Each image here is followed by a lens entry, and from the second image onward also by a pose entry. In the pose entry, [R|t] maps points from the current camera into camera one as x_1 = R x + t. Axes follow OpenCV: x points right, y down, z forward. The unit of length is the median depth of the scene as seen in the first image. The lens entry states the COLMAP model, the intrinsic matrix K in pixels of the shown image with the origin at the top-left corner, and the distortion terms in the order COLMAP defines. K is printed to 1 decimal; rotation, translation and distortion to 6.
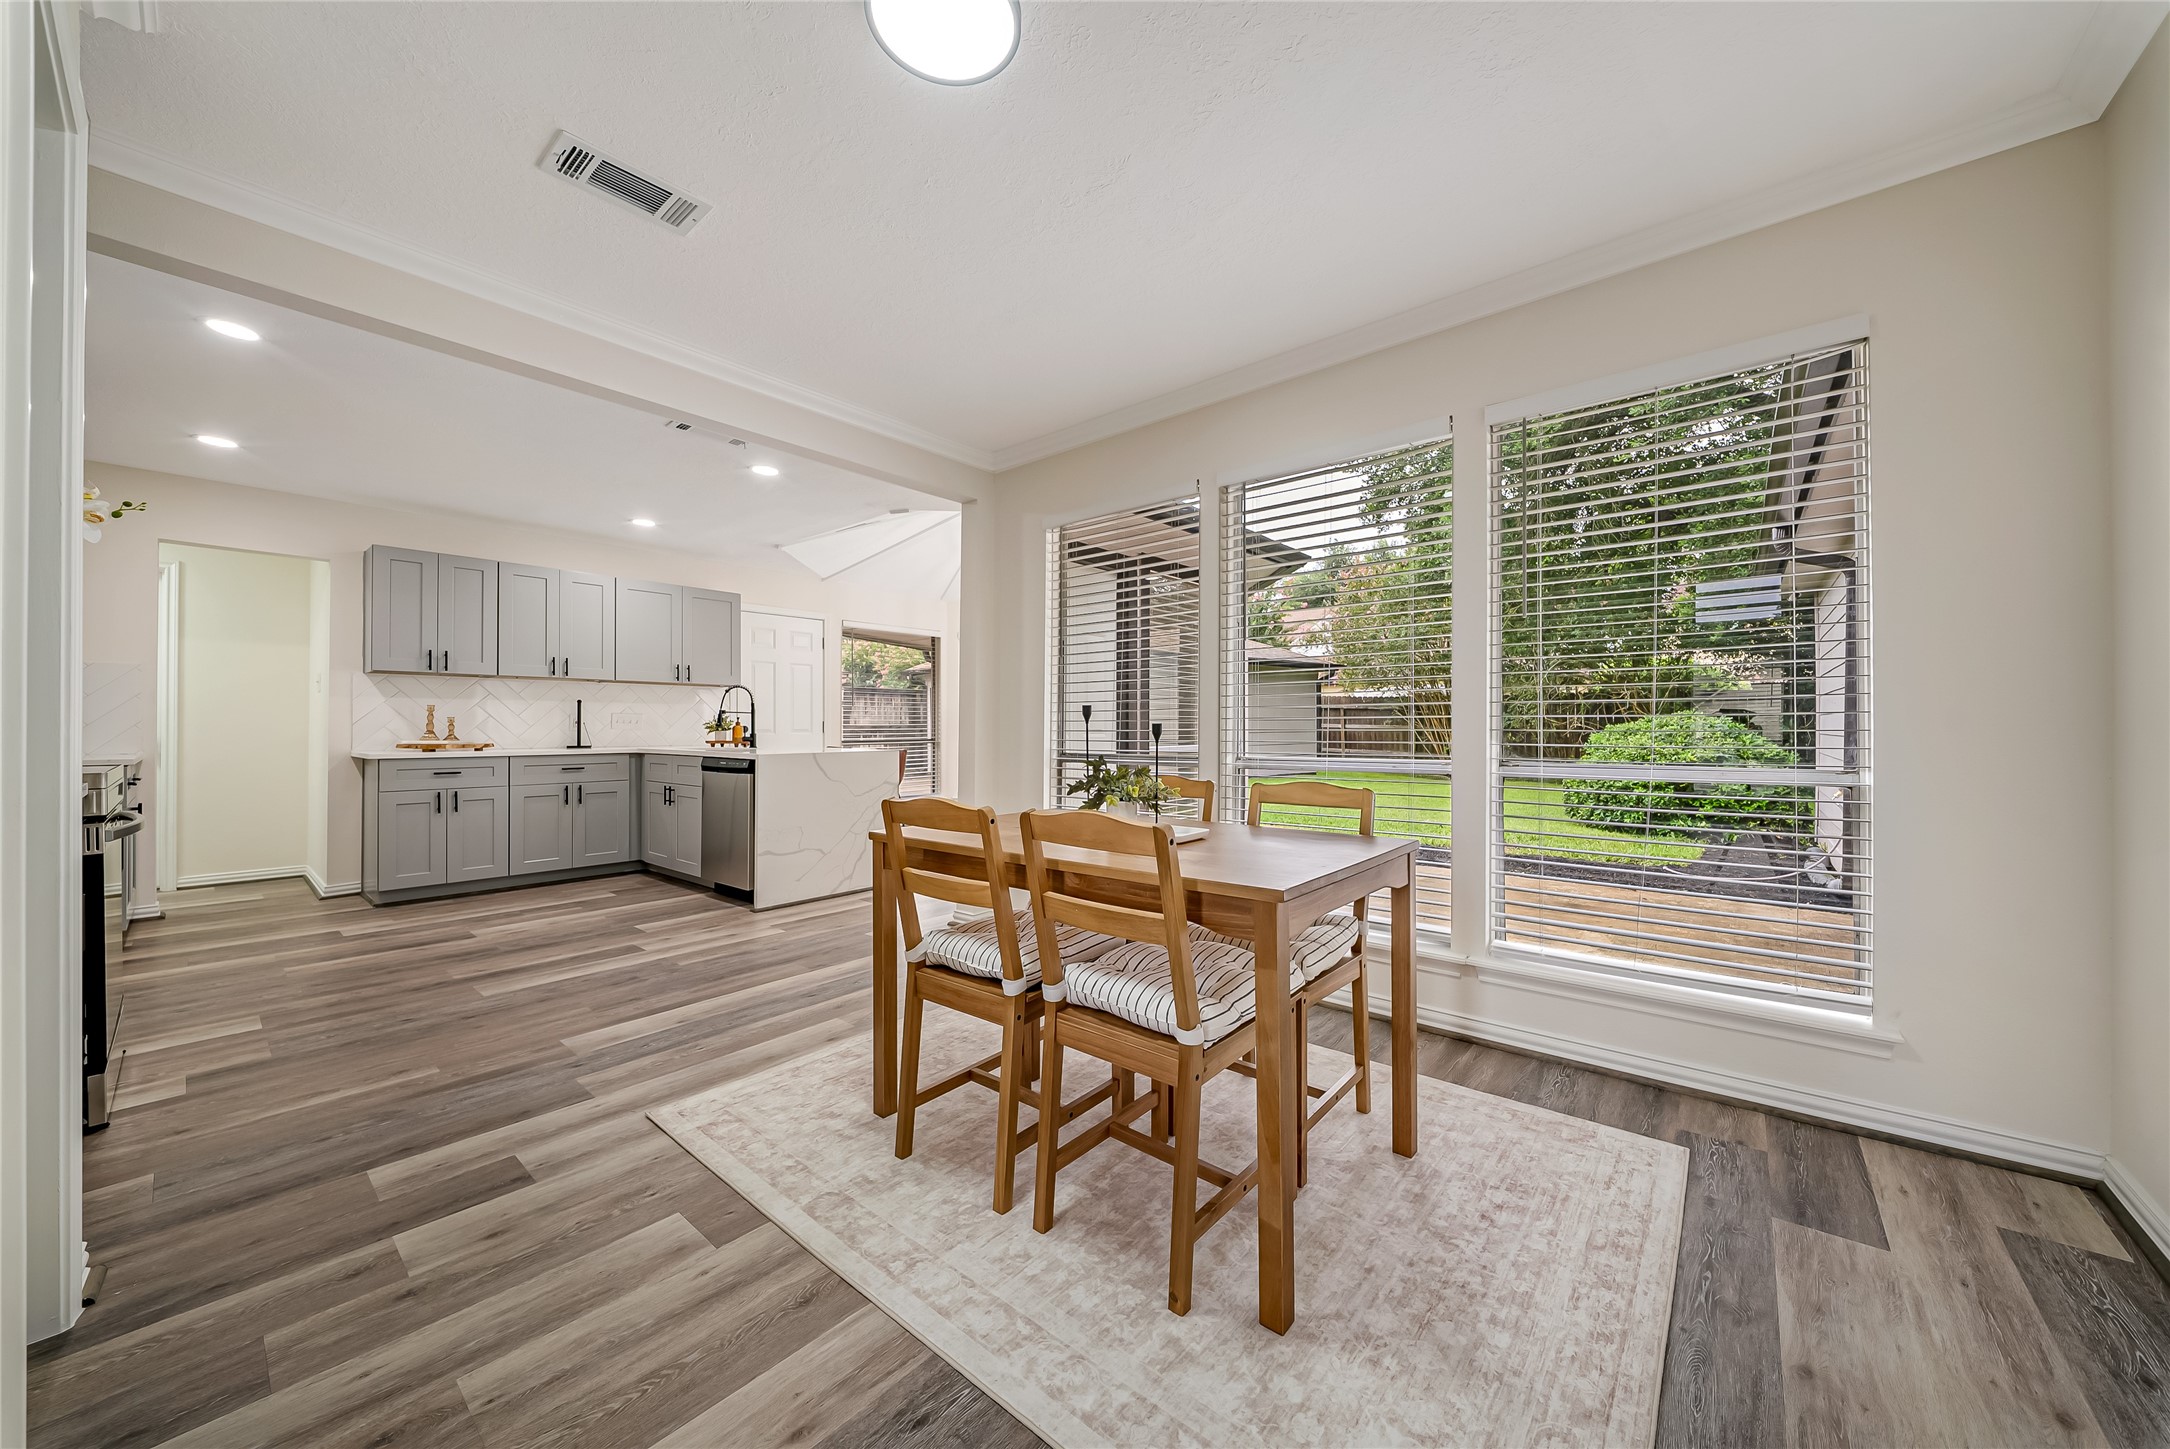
lens RADIAL K [[772.2, 0, 1129.1], [0, 772.2, 717.1], [0, 0, 1]] dist [0.001088, -0.001431]
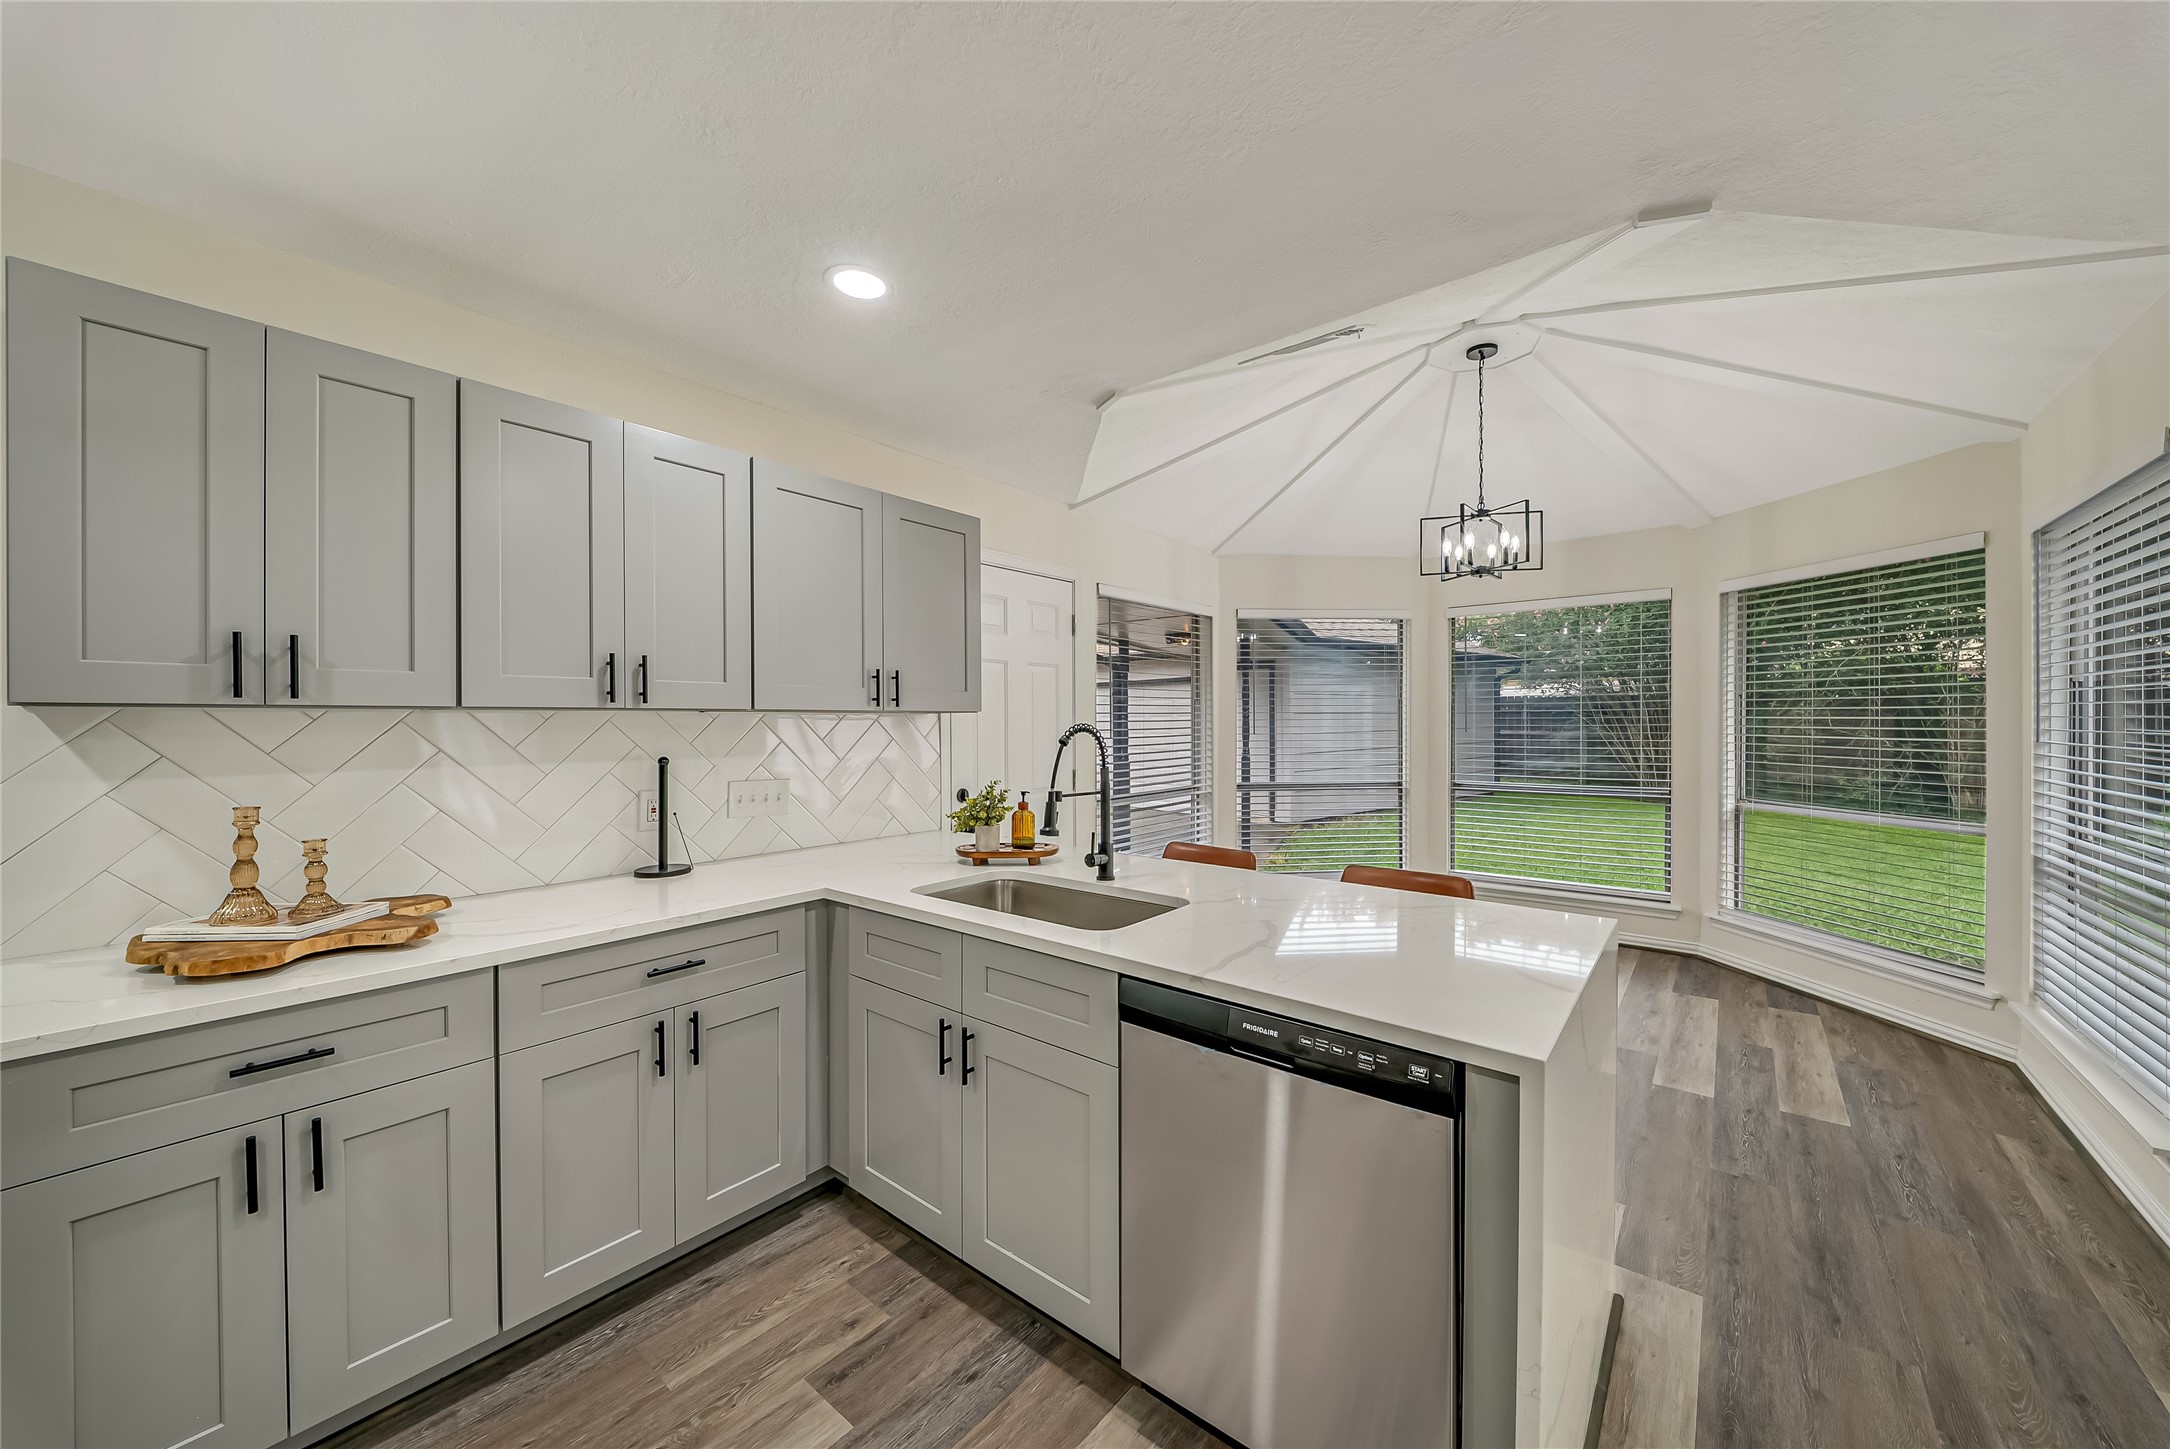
lens RADIAL K [[772.2, 0, 1114.8], [0, 772.2, 716.5], [0, 0, 1]] dist [0.001088, -0.001431]
pose [[0.999988, -0.003874, 0.003128, -0.927454], [0.003844, 0.999948, 0.009406, -0.092013], [-0.003164, -0.009394, 0.999951, 1.154255]]
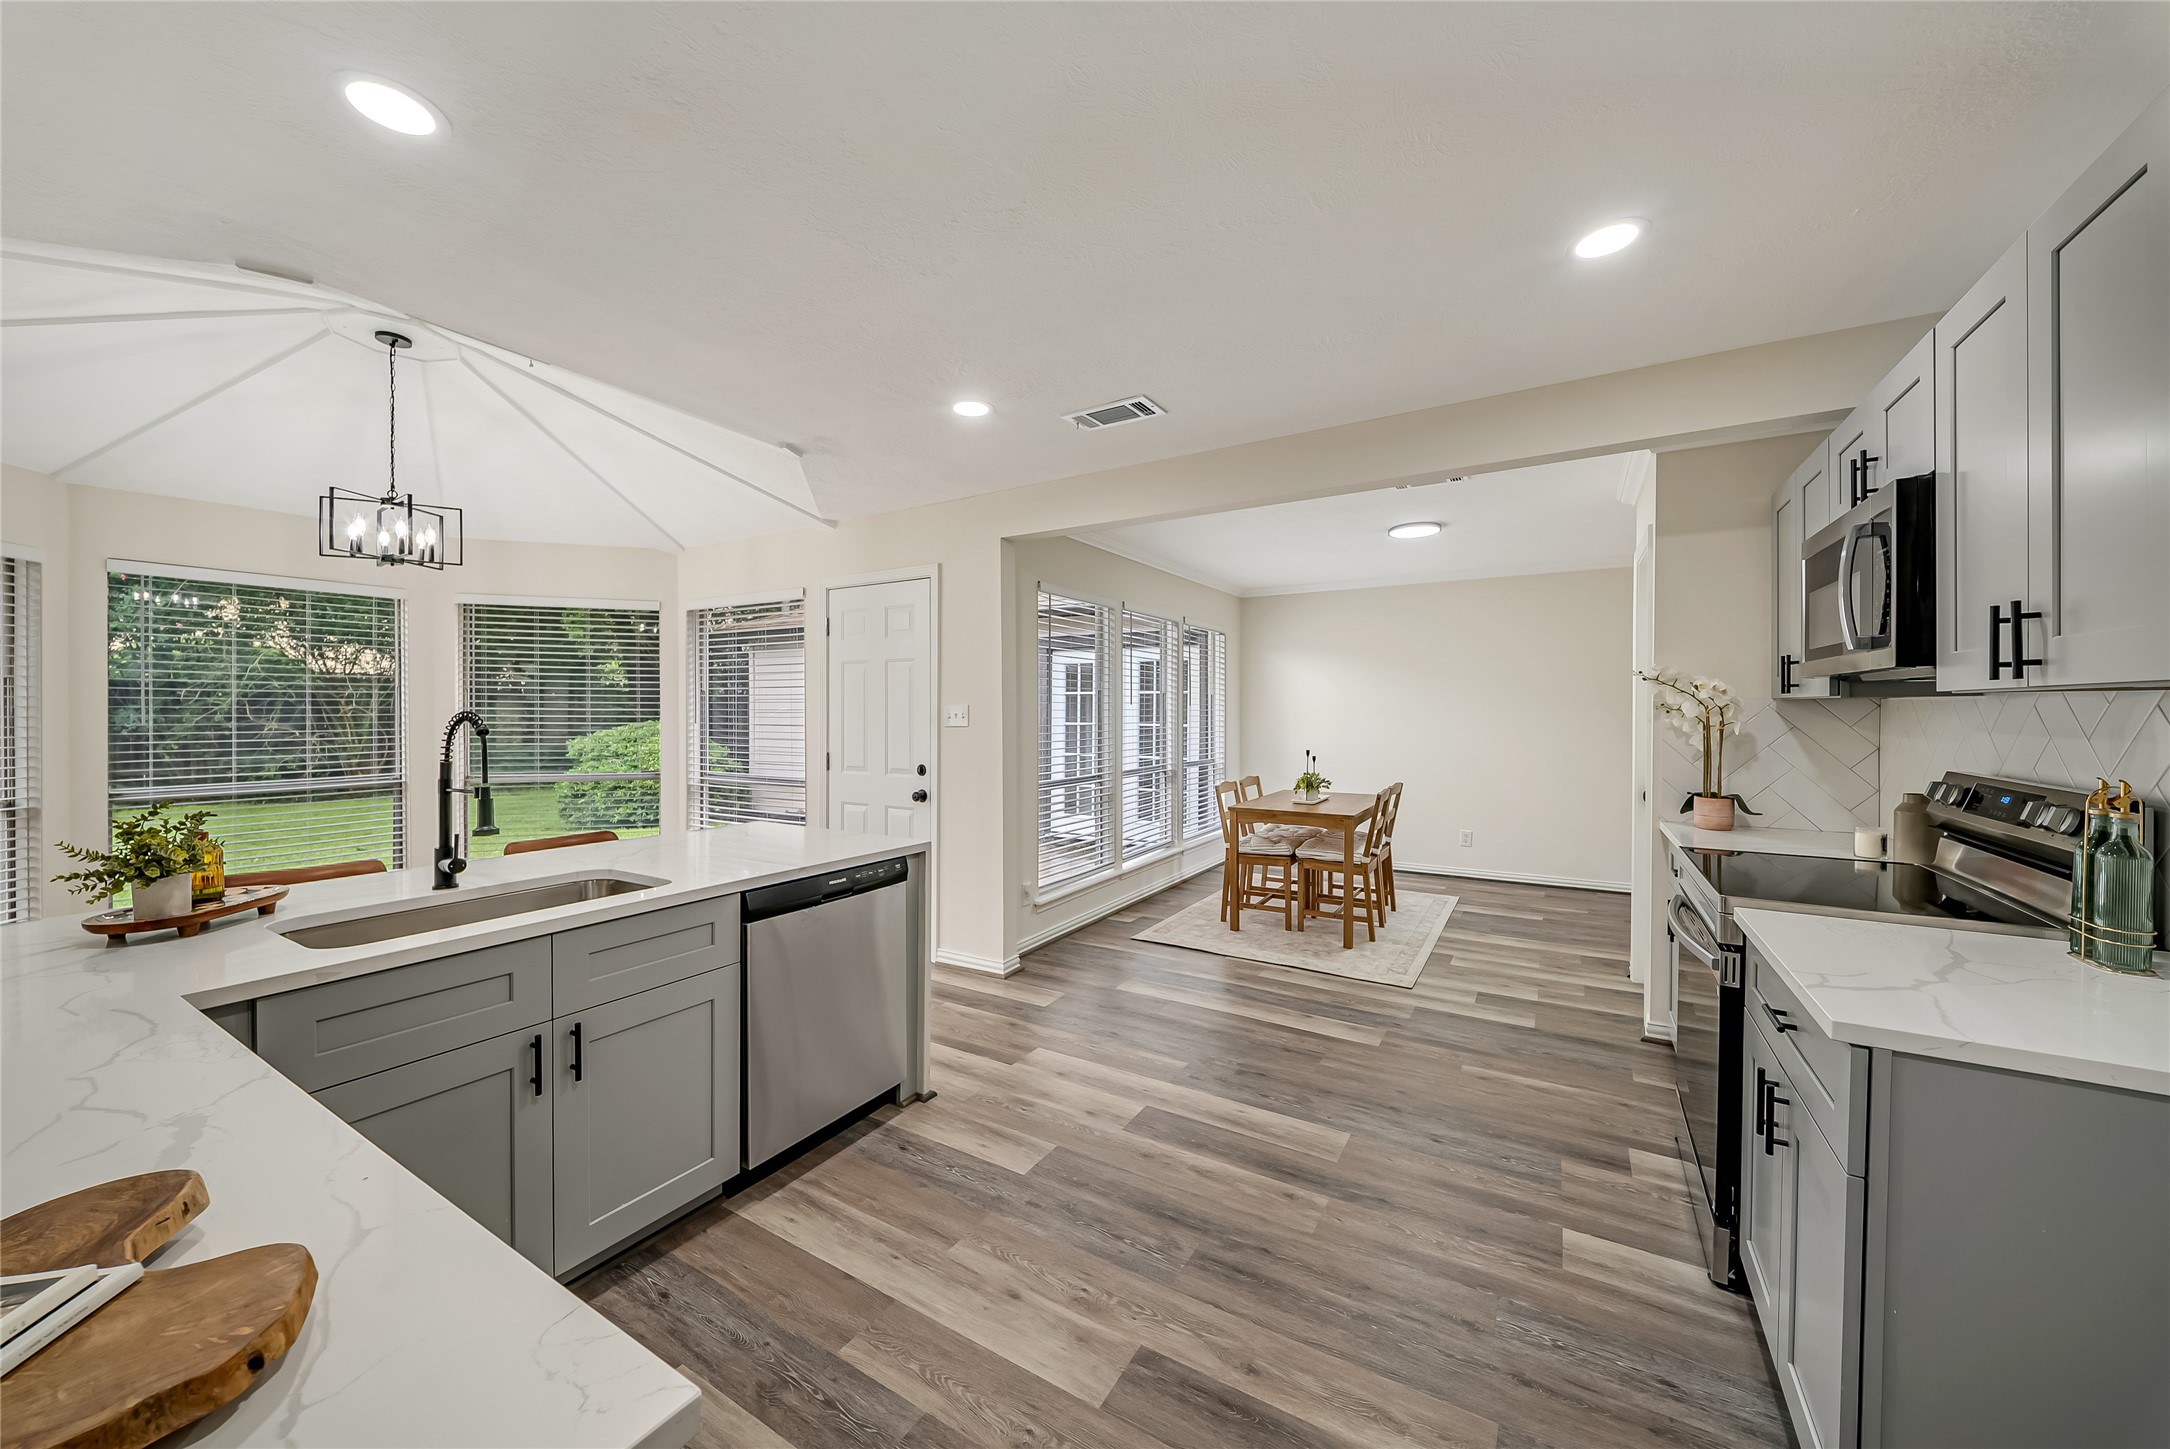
lens RADIAL K [[772.2, 0, 1072.5], [0, 772.2, 712.6], [0, 0, 1]] dist [0.001088, -0.001431]
pose [[-0.118598, -0.004155, 0.992934, -1.681421], [-0.016707, 0.999858, 0.002189, -0.087955], [-0.992802, -0.016330, -0.118651, 1.457213]]
